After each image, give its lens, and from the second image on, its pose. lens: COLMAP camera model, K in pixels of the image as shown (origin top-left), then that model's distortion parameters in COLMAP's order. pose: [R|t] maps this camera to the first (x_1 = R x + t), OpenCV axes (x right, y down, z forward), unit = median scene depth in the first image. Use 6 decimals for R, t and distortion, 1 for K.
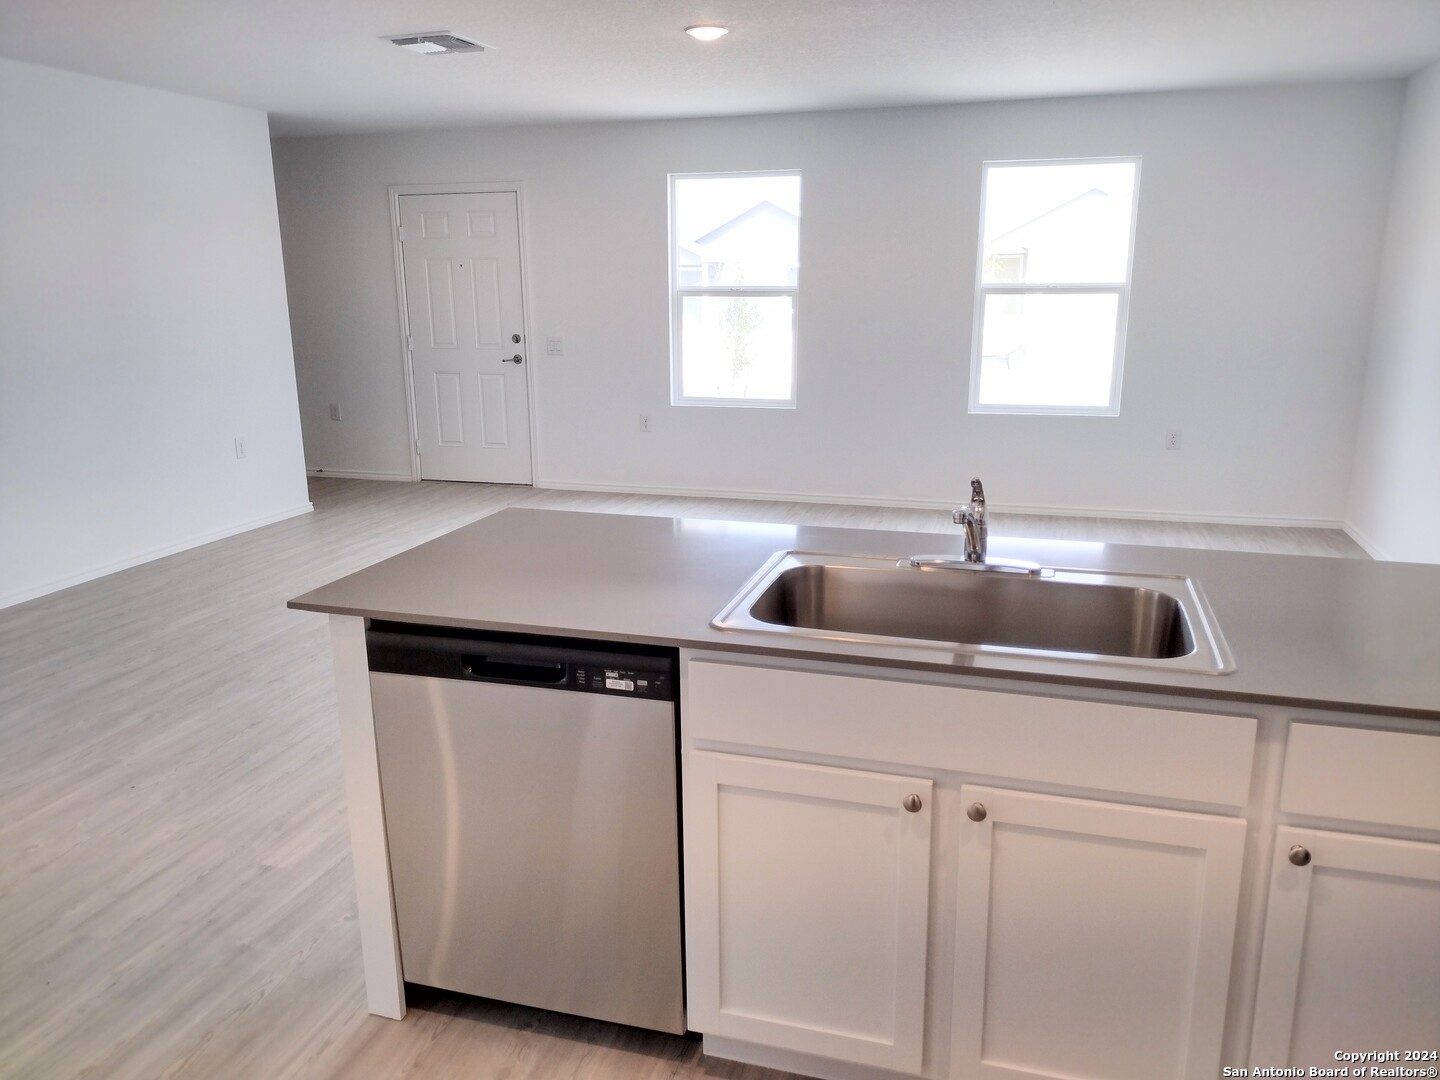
lens RADIAL K [[1069.4, 0, 724.4], [0, 1069.4, 548.0], [0, 0, 1]] dist [0.070646, -0.081998]
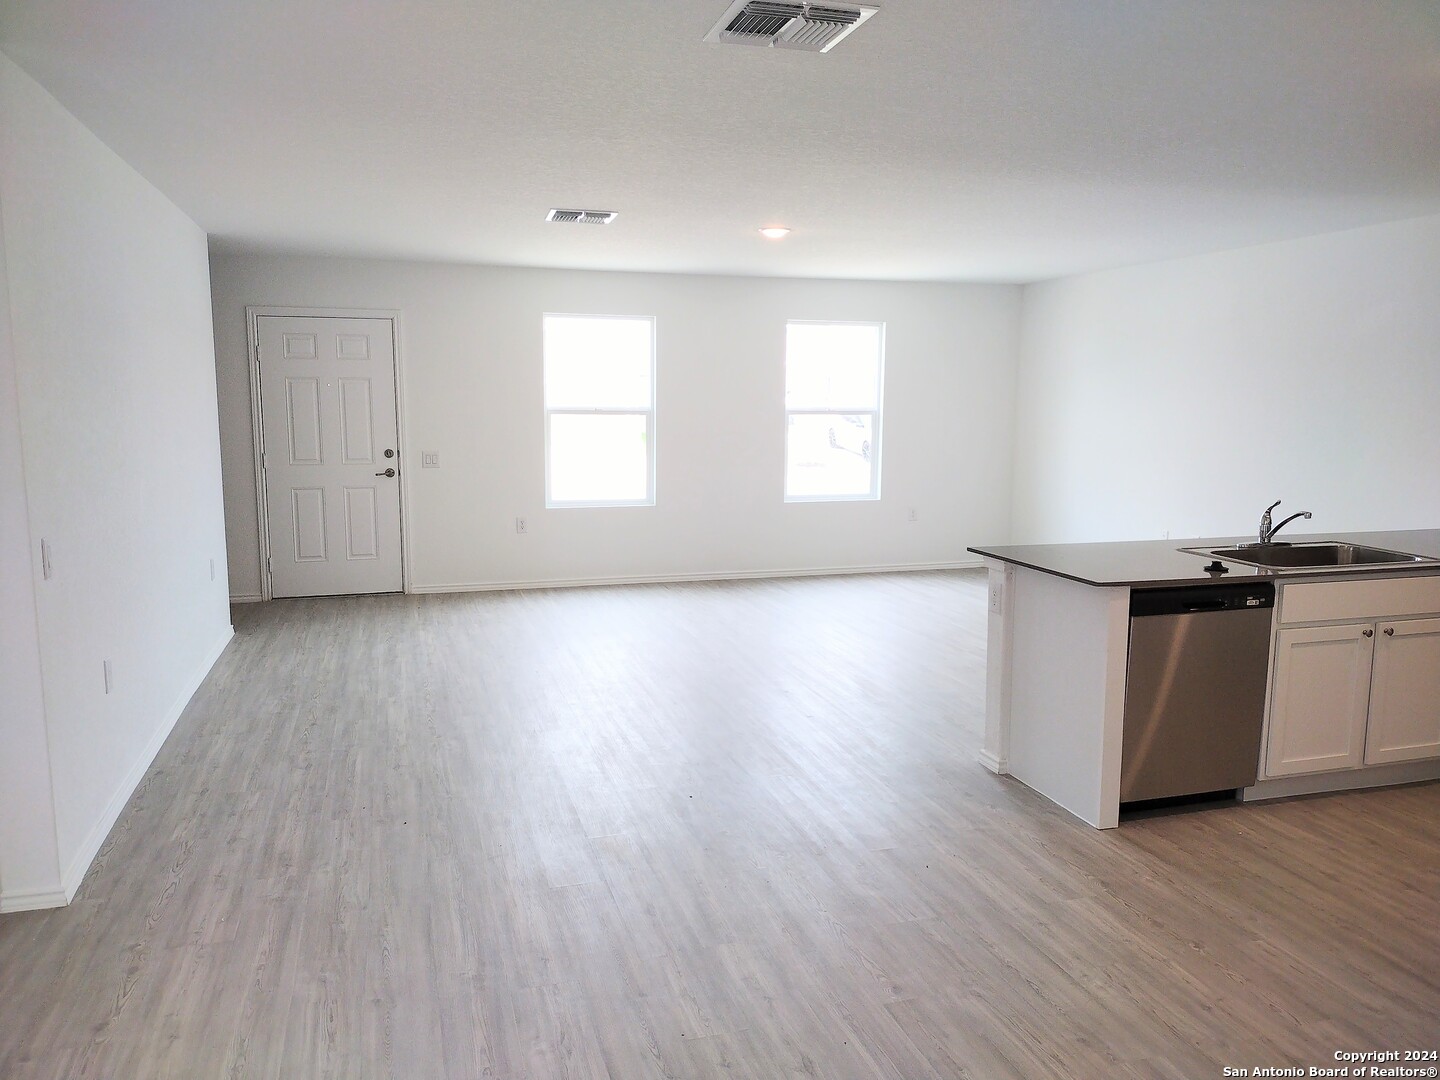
lens RADIAL K [[1069.4, 0, 724.4], [0, 1069.4, 548.0], [0, 0, 1]] dist [0.070646, -0.081998]
pose [[0.827095, -0.067919, 0.557943, -0.588803], [0.126584, 0.989679, -0.067174, 0.010767], [-0.547622, 0.126187, 0.827156, -0.047284]]
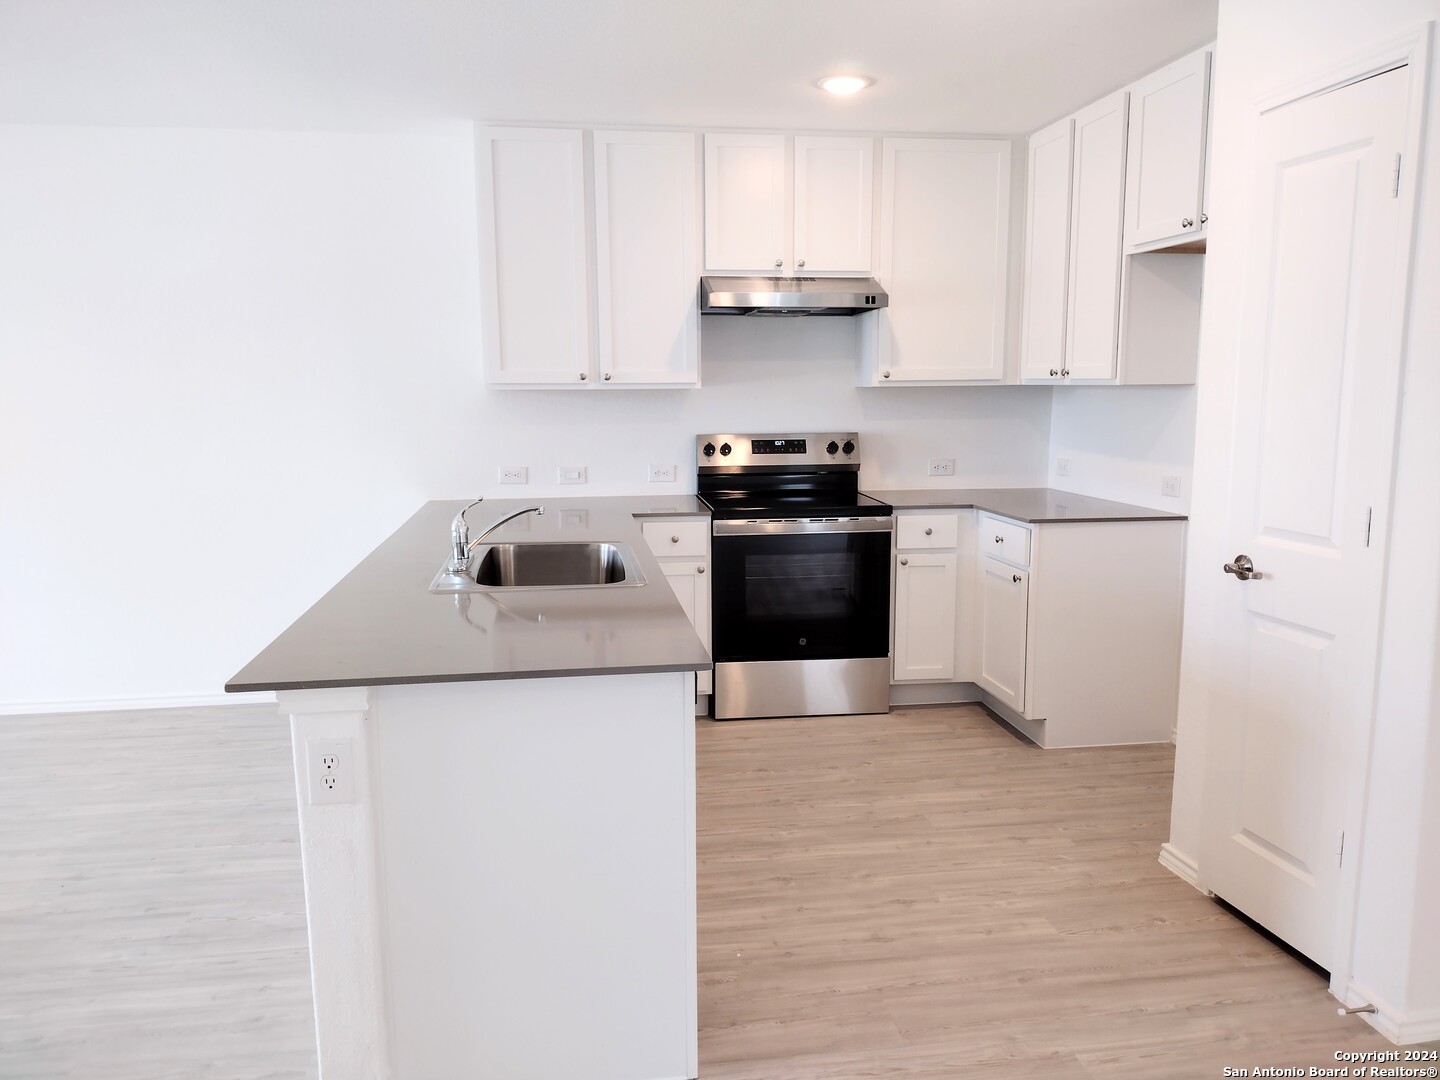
lens RADIAL K [[1069.4, 0, 724.4], [0, 1069.4, 548.0], [0, 0, 1]] dist [0.070646, -0.081998]
pose [[-0.438753, -0.128487, 0.889374, -0.390012], [0.227248, 0.941689, 0.248153, -0.089943], [-0.869399, 0.310986, -0.383971, 0.411829]]
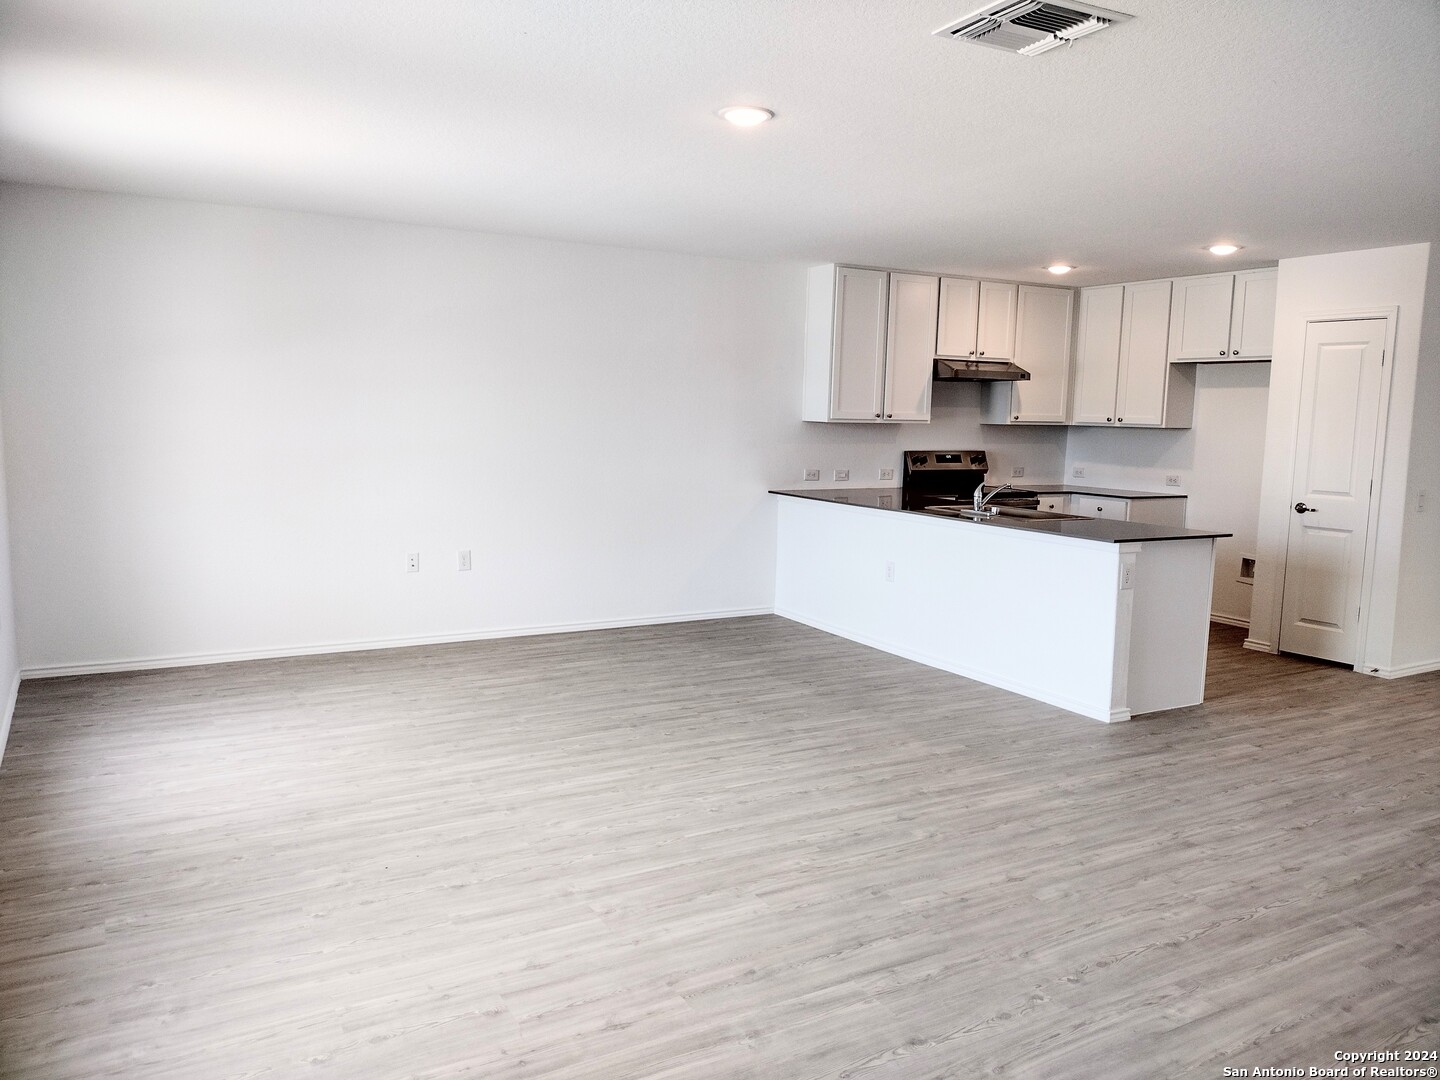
lens RADIAL K [[1093.6, 0, 754.4], [0, 1093.6, 535.1], [0, 0, 1]] dist [0.134363, -0.150593]
pose [[-0.748419, -0.089576, 0.657150, -0.410858], [0.141428, 0.946492, 0.290087, -0.281013], [-0.647972, 0.310046, -0.695704, 1.132801]]
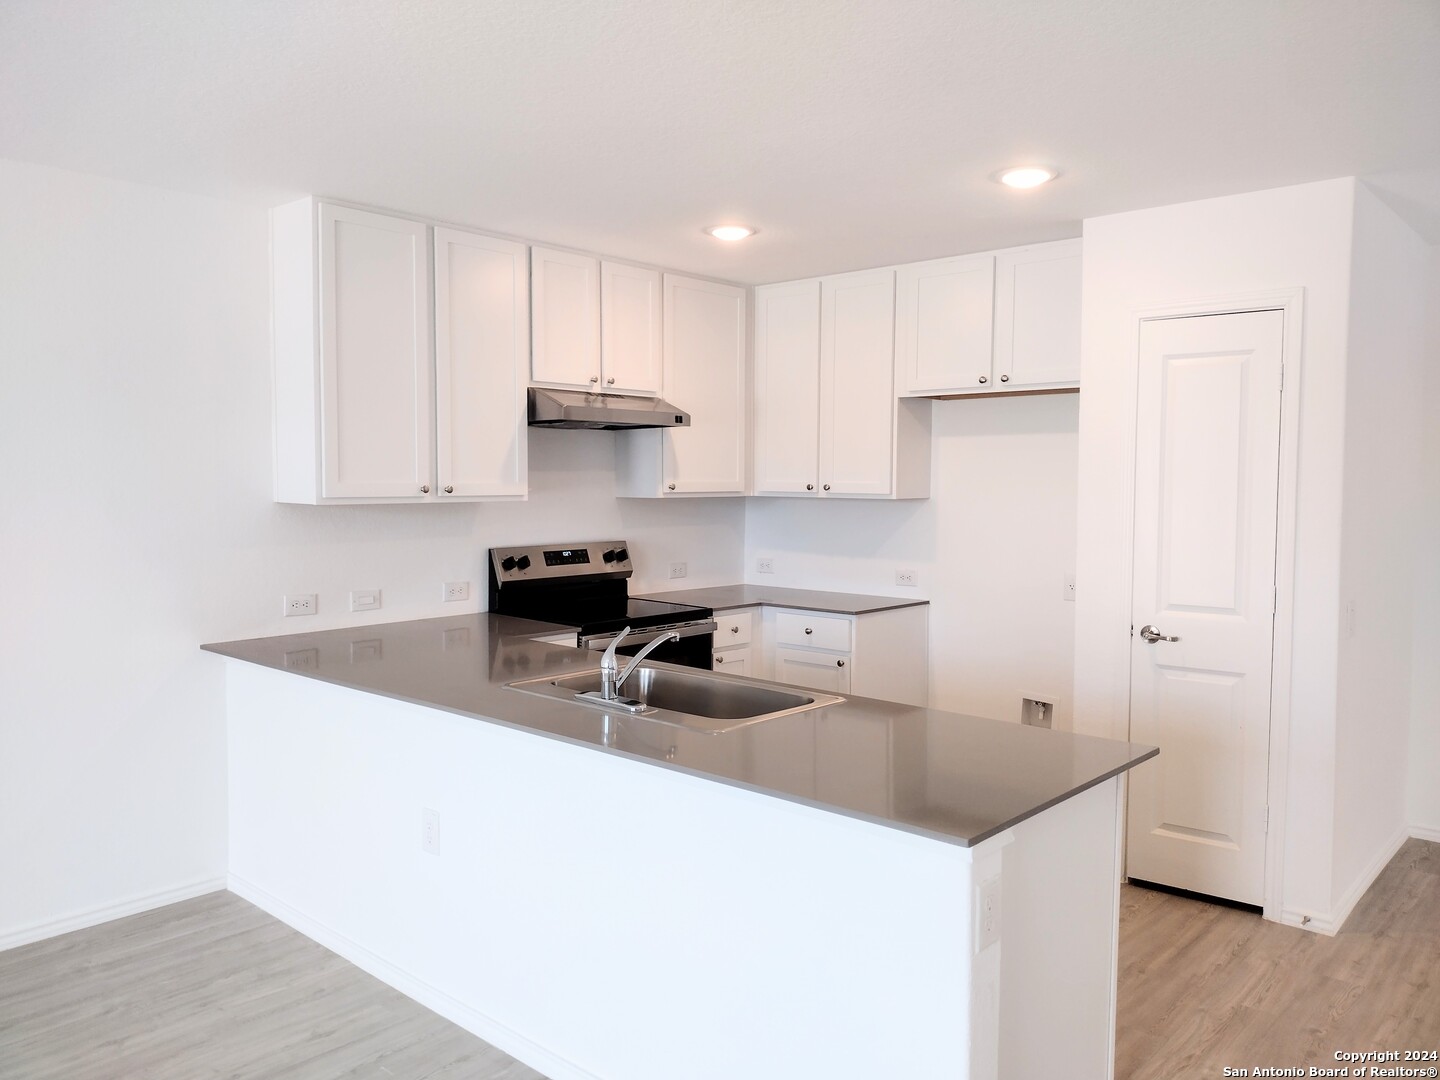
lens RADIAL K [[1069.4, 0, 724.4], [0, 1069.4, 548.0], [0, 0, 1]] dist [0.070646, -0.081998]
pose [[-0.908860, -0.026294, 0.416272, -0.139911], [0.103168, 0.952828, 0.285437, -0.169091], [-0.404141, 0.302368, -0.863275, 0.663754]]
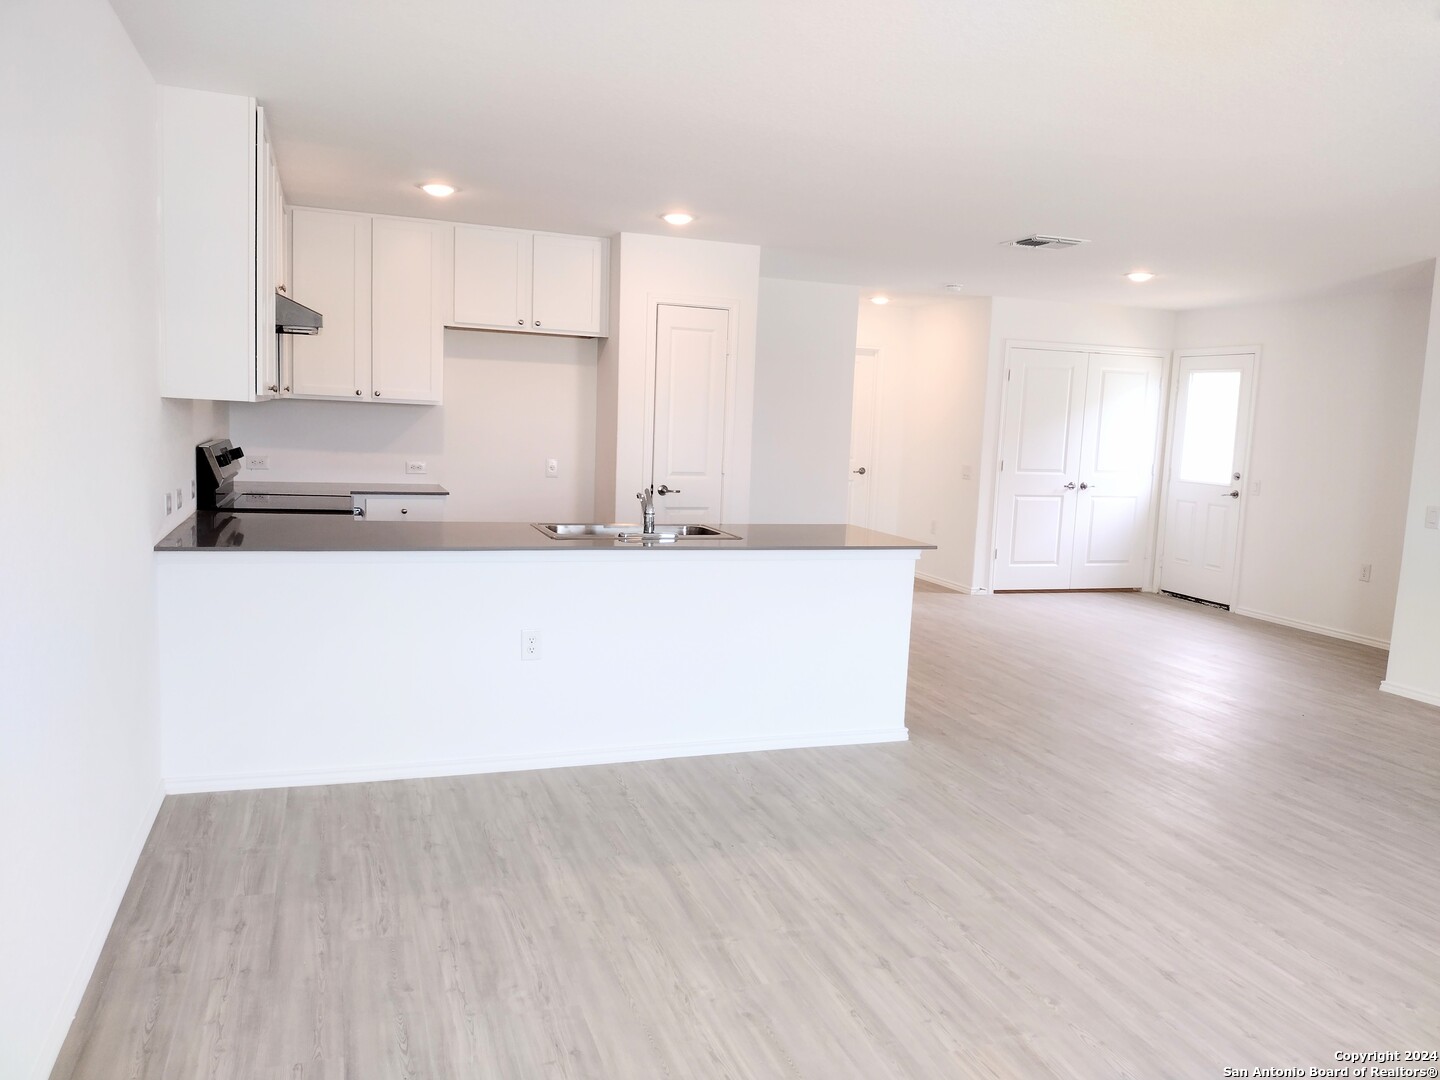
lens RADIAL K [[1065.1, 0, 730.8], [0, 1065.1, 539.7], [0, 0, 1]] dist [0.070046, -0.100778]
pose [[-0.798073, 0.043426, -0.600994, 0.440189], [-0.183879, 0.932272, 0.311539, -0.211083], [0.573819, 0.359141, -0.736036, 0.861330]]
